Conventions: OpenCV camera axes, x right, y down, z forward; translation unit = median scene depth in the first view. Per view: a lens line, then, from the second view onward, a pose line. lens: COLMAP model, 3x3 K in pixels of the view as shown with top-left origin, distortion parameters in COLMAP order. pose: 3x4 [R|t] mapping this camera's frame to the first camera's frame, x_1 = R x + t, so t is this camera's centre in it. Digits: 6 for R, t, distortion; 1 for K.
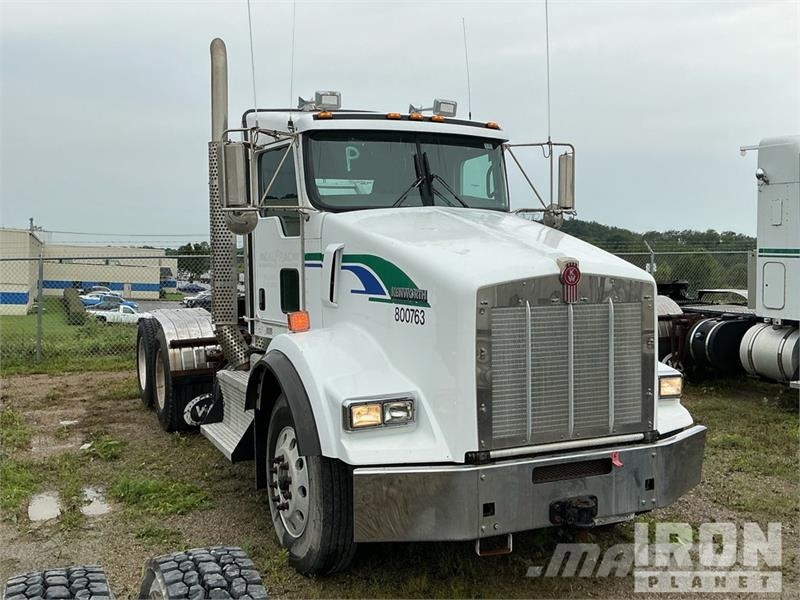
lens RADIAL K [[821.1, 0, 400.1], [0, 821.1, 290.0], [0, 0, 1]] dist [0.016560, 0.005556]
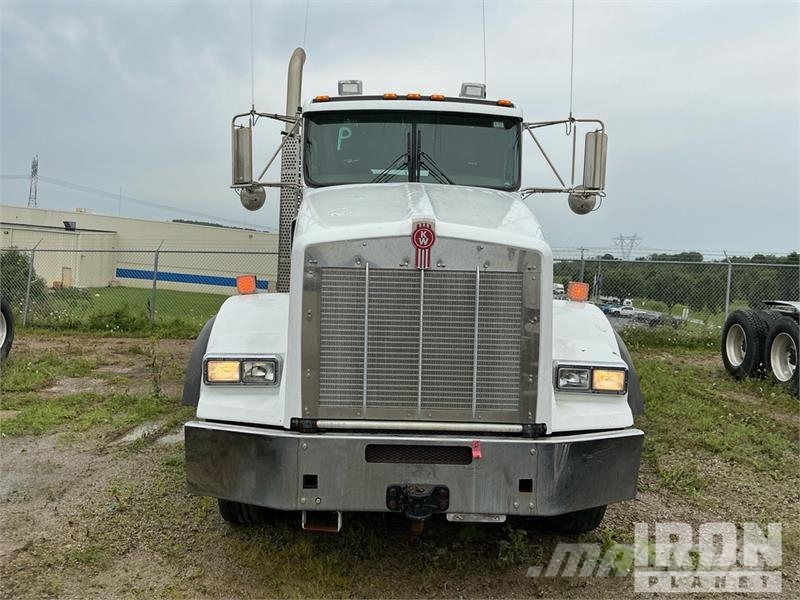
lens RADIAL K [[659.8, 0, 393.9], [0, 659.8, 298.9], [0, 0, 1]] dist [0.125926, -0.253939]
pose [[0.919141, 0.052842, -0.390369, 0.441638], [-0.049792, 0.998599, 0.017937, 0.035573], [0.390770, 0.002951, 0.920484, 0.304122]]
